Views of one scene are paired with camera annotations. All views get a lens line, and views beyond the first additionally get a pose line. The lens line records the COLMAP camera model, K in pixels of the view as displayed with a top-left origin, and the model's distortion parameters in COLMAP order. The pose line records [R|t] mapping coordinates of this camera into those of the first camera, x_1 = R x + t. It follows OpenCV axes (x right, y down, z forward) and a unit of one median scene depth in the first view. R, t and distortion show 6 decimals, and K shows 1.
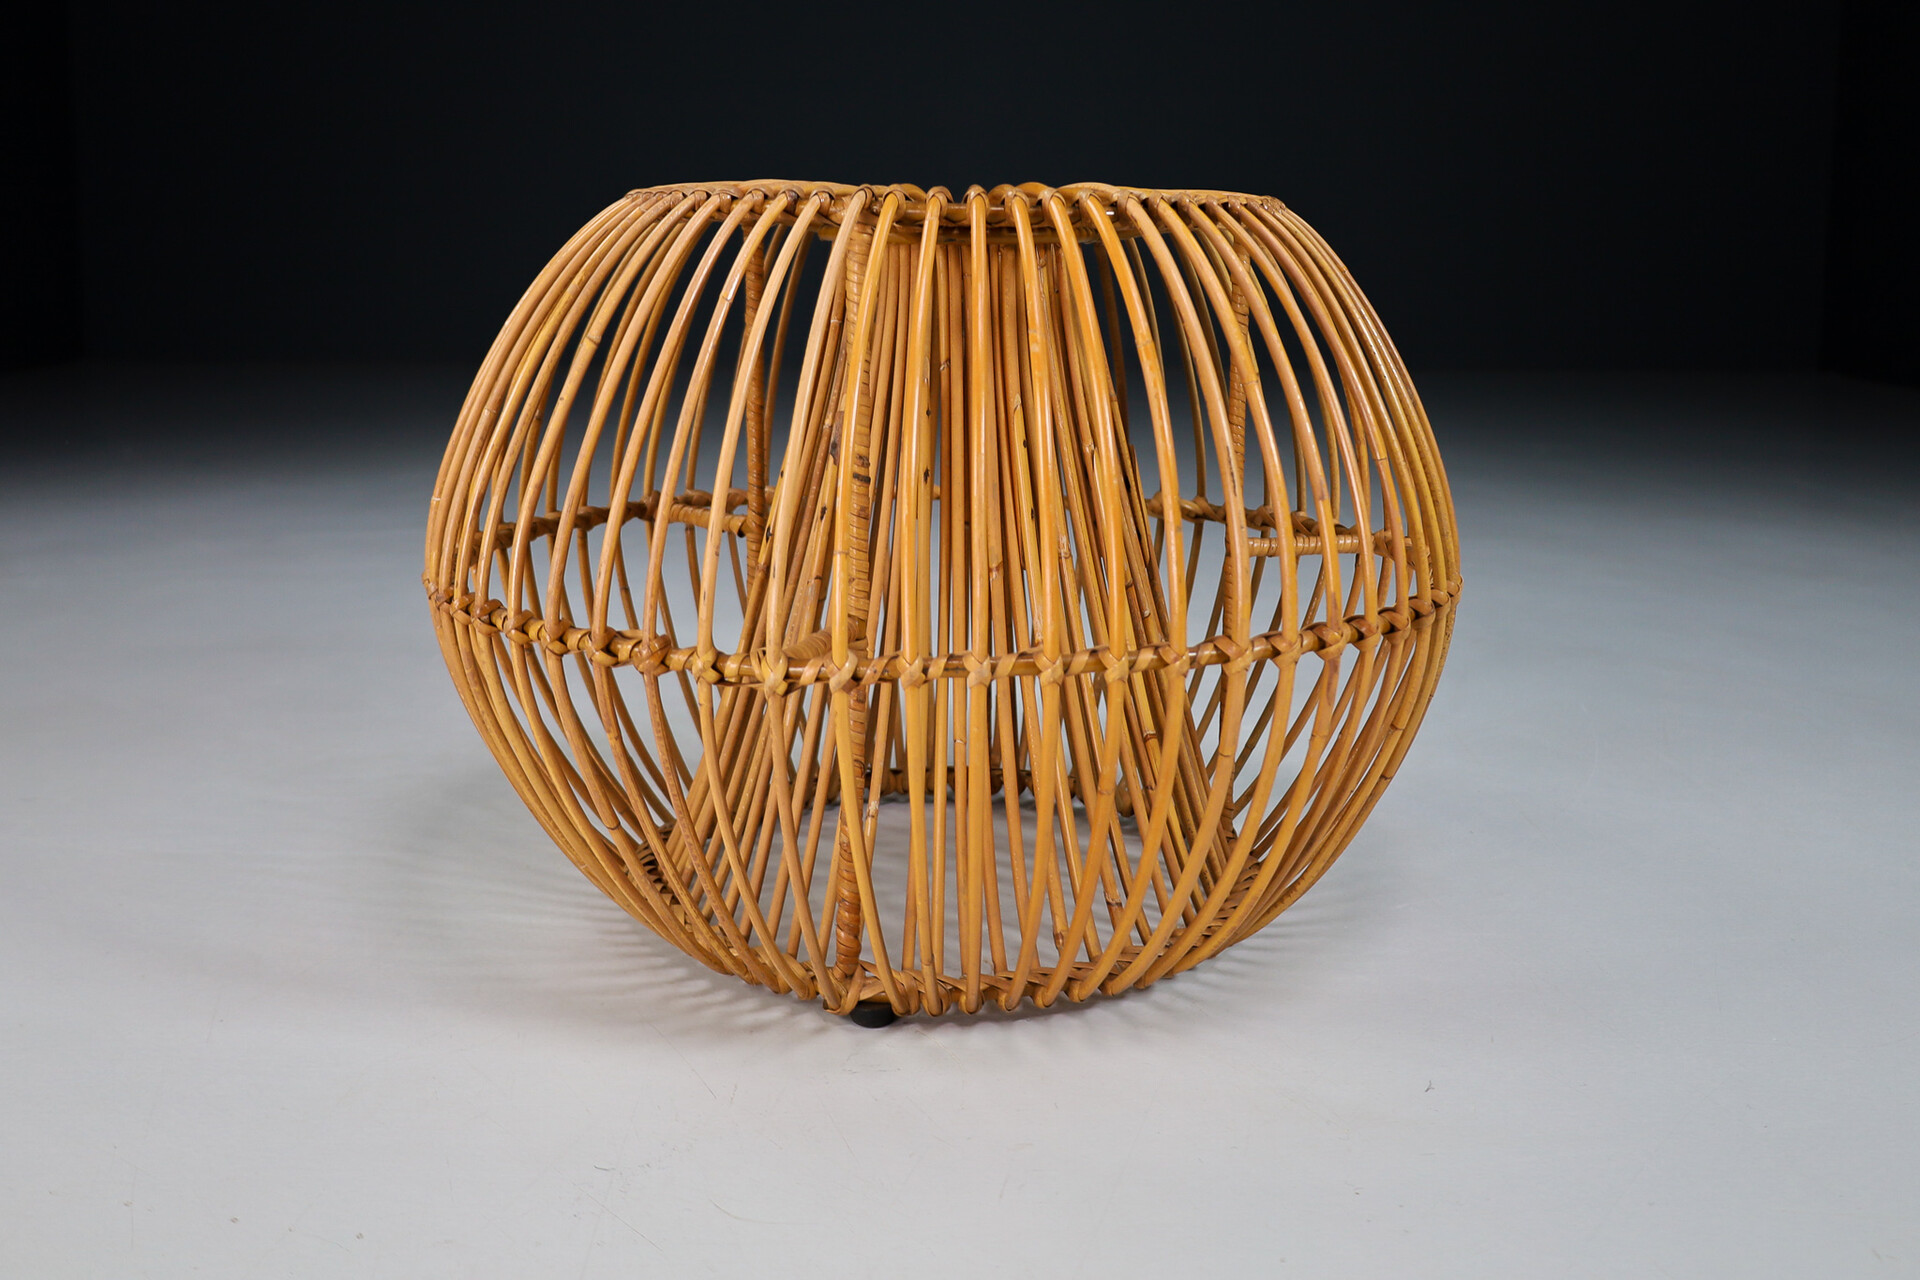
lens RADIAL K [[1332.6, 0, 1043.9], [0, 1332.6, 425.4], [0, 0, 1]] dist [-0.000046, -0.001664]
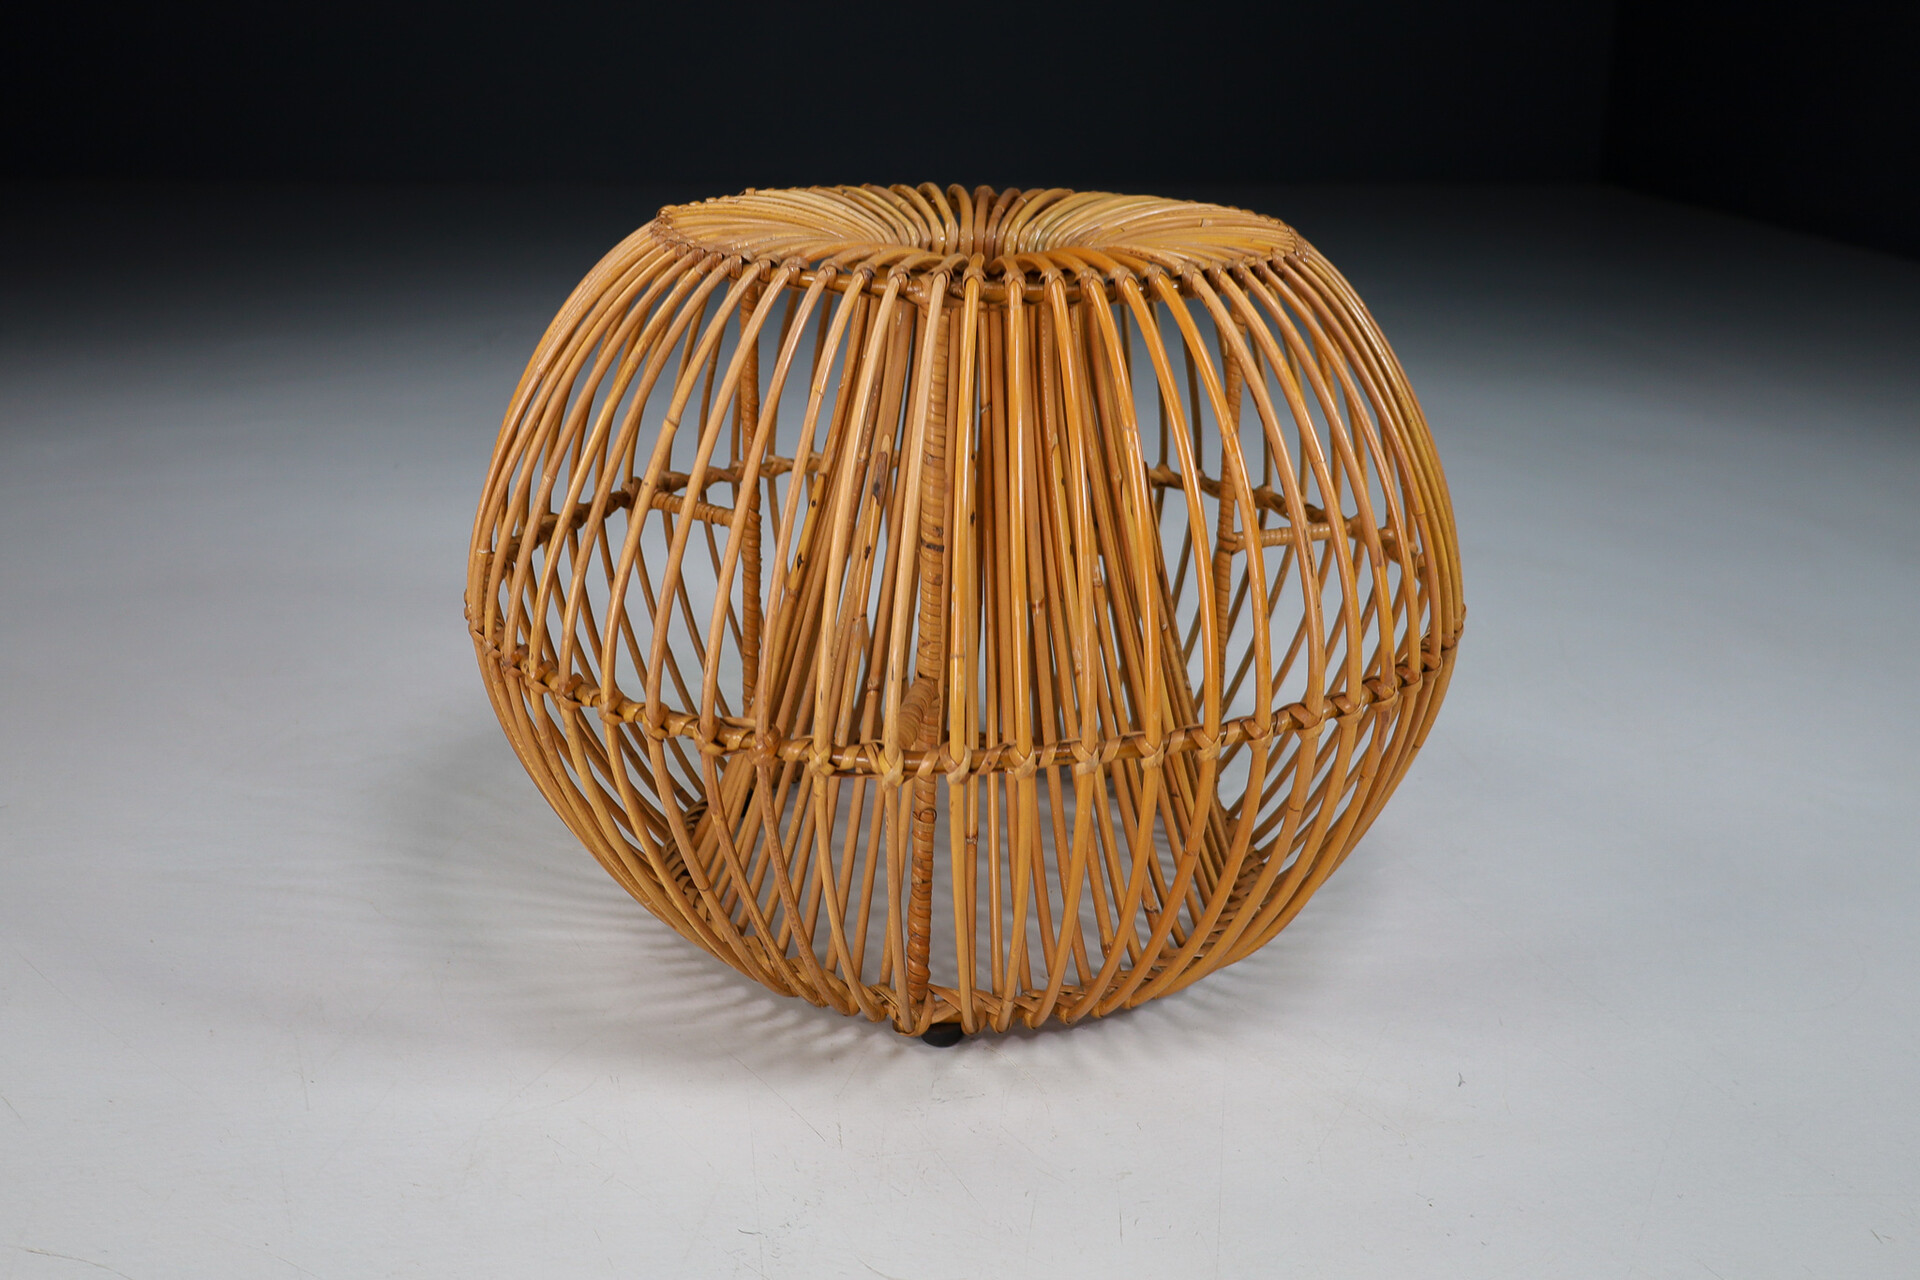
lens RADIAL K [[1329.4, 0, 992.6], [0, 1329.4, 378.9], [0, 0, 1]] dist [-0.005872, 0.001698]
pose [[0.995560, -0.013157, 0.093200, -0.176533], [0.004788, 0.995979, 0.089459, -0.170402], [-0.094002, -0.088616, 0.991620, -0.009777]]
